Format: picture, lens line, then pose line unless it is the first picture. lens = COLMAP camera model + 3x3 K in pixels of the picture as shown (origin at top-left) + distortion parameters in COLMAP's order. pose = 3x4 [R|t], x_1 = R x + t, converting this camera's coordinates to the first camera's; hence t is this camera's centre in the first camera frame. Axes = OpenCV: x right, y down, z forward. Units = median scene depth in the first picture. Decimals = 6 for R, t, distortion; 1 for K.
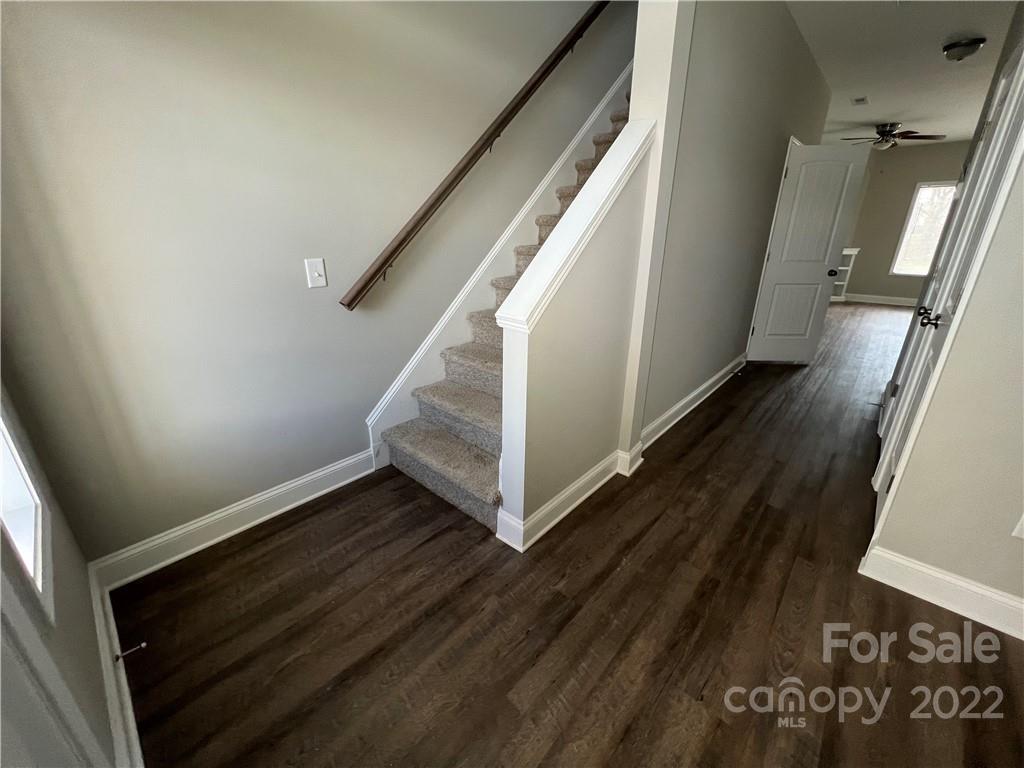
lens RADIAL K [[408.4, 0, 510.0], [0, 408.4, 382.1], [0, 0, 1]] dist [-0.000942, -0.000053]
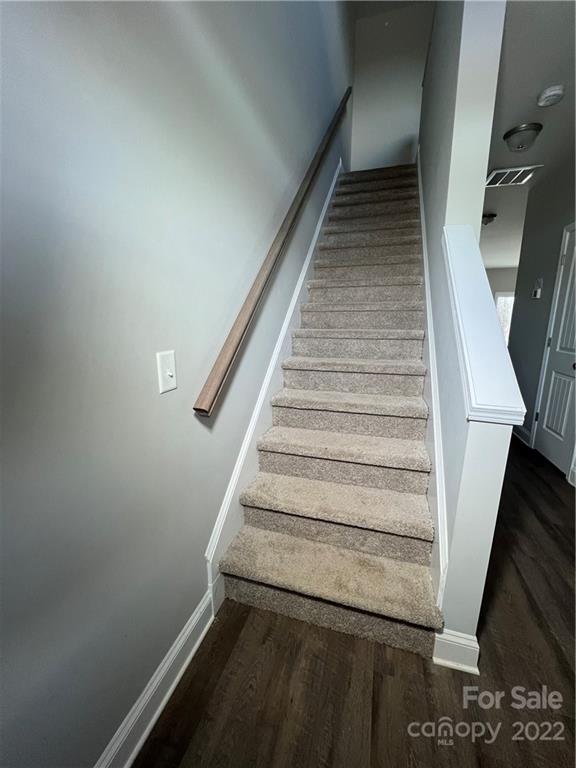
lens RADIAL K [[306.3, 0, 290.4], [0, 306.3, 383.0], [0, 0, 1]] dist [-0.000942, -0.000053]
pose [[0.904787, -0.089524, 0.416349, -0.498789], [0.148332, 0.982683, -0.111051, -0.158224], [-0.399197, 0.162235, 0.902398, 0.445173]]
